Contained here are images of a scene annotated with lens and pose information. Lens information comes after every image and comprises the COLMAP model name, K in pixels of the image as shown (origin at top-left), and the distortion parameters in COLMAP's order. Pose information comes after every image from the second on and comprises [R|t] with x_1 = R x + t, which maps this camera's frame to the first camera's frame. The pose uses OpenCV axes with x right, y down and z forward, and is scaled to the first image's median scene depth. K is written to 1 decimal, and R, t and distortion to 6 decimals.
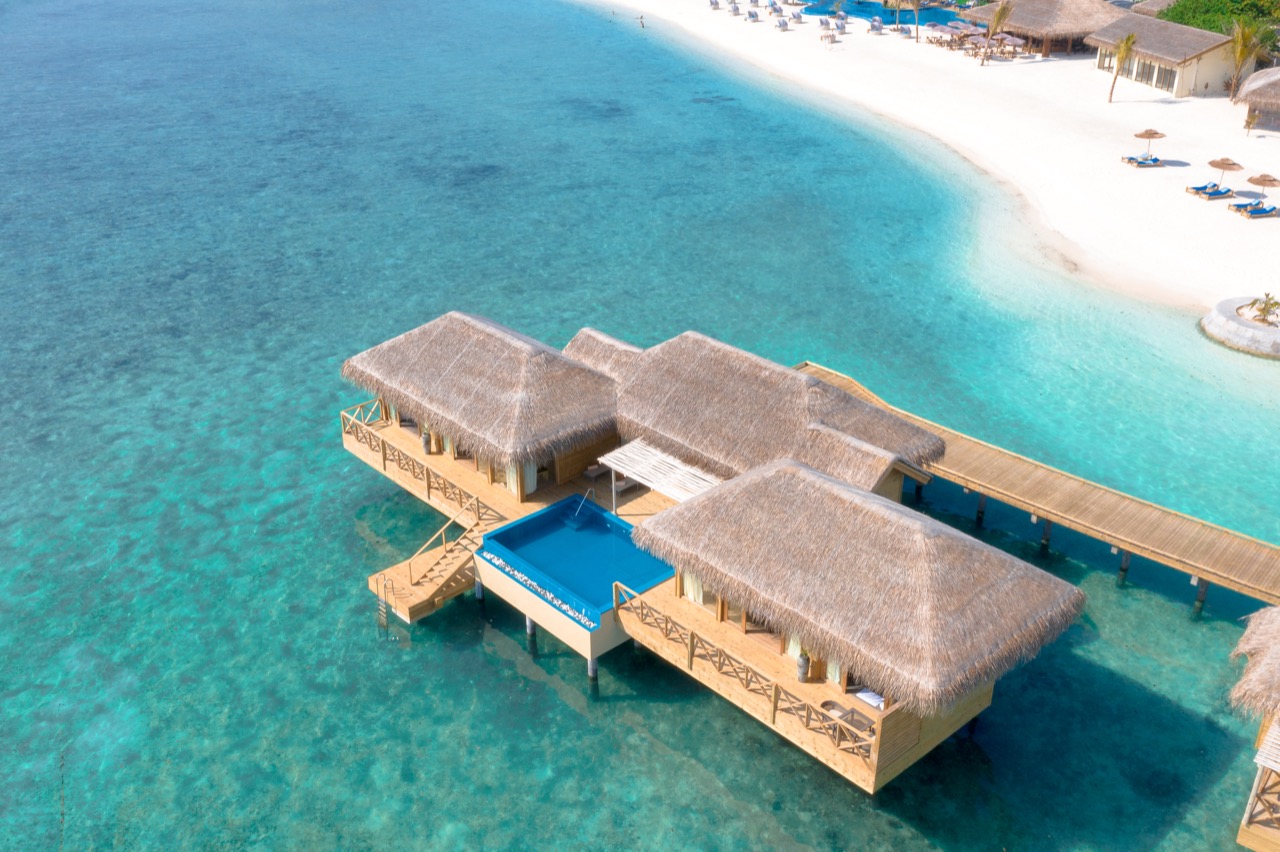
lens RADIAL K [[1174.5, 0, 640.0], [0, 1174.5, 426.0], [0, 0, 1]] dist [-0.003460, 0.006908]
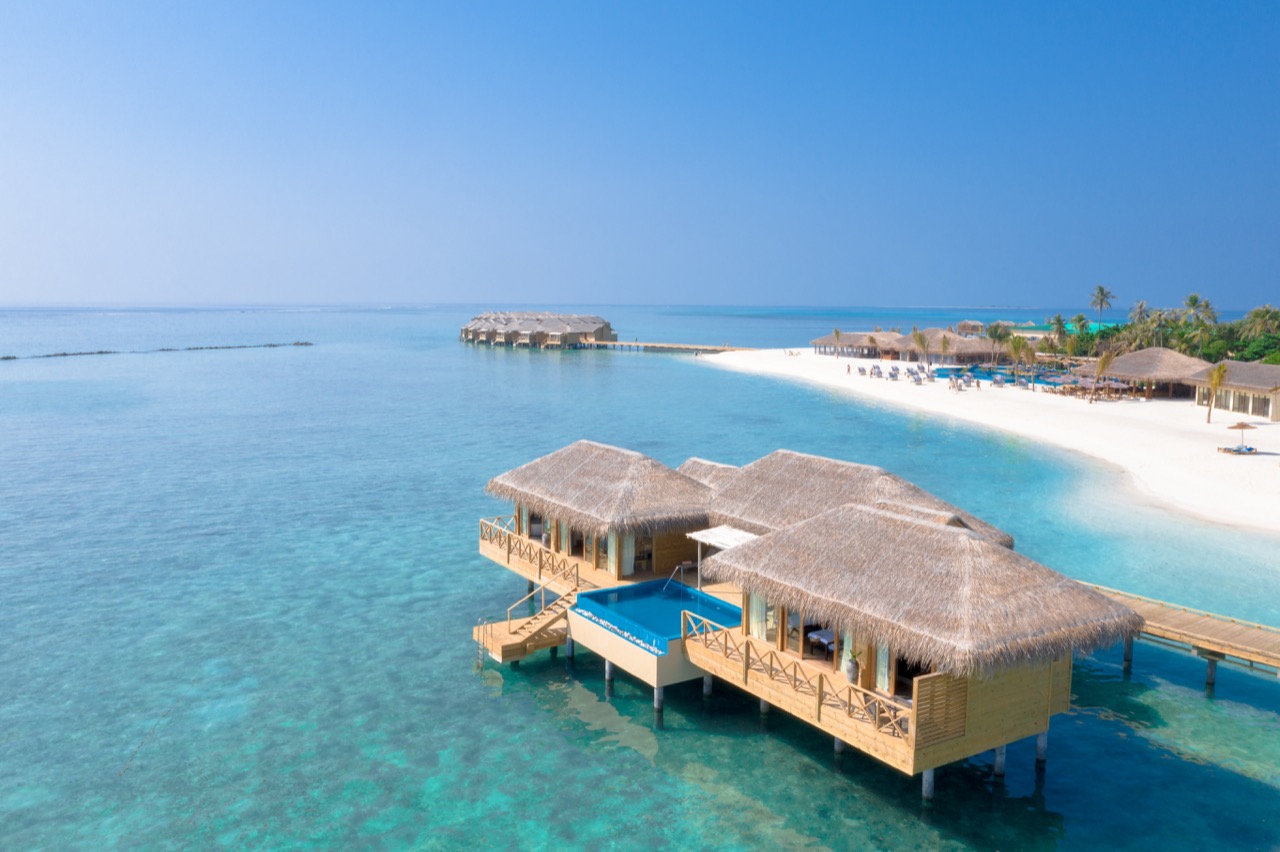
lens RADIAL K [[1000.0, 0, 640.0], [0, 1000.0, 426.0], [0, 0, 1]] dist [-0.003107, 0.002539]
pose [[0.985177, 0.033000, -0.168337, 0.077500], [-0.085190, 0.945879, -0.313138, 0.232411], [0.148893, 0.322837, 0.934669, 0.075433]]
